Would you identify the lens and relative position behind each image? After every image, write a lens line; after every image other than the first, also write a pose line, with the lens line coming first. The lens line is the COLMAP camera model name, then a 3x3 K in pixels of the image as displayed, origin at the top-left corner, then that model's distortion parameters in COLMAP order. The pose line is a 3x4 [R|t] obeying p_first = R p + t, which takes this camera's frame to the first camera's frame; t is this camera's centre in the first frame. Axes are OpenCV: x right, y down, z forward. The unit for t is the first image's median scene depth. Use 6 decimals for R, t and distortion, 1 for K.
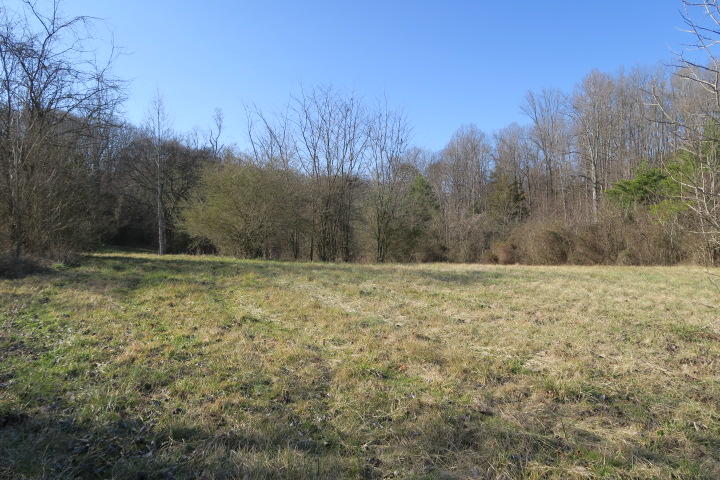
lens RADIAL K [[494.5, 0, 359.8], [0, 494.5, 241.8], [0, 0, 1]] dist [-0.018166, 0.007423]
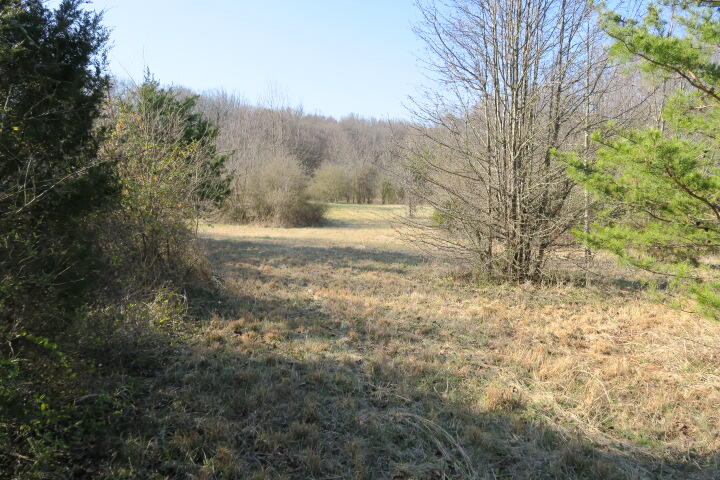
lens RADIAL K [[494.5, 0, 360.3], [0, 494.5, 239.4], [0, 0, 1]] dist [-0.018166, 0.007423]
pose [[0.991978, 0.010456, -0.125976, 0.101142], [0.005605, 0.991955, 0.126468, -0.038729], [0.126284, -0.126159, 0.983939, -0.601580]]
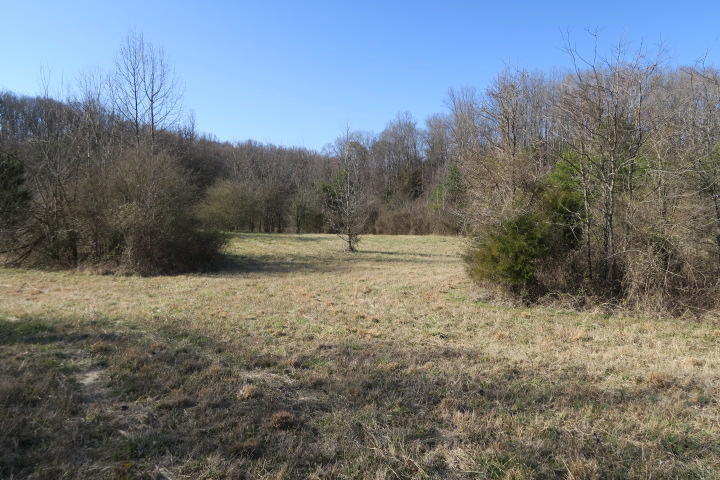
lens RADIAL K [[494.5, 0, 357.6], [0, 494.5, 238.4], [0, 0, 1]] dist [-0.018166, 0.007423]
pose [[0.997241, 0.000627, 0.074235, 0.054724], [-0.005220, 0.998081, 0.061702, -0.023114], [-0.074054, -0.061920, 0.995330, -0.379503]]
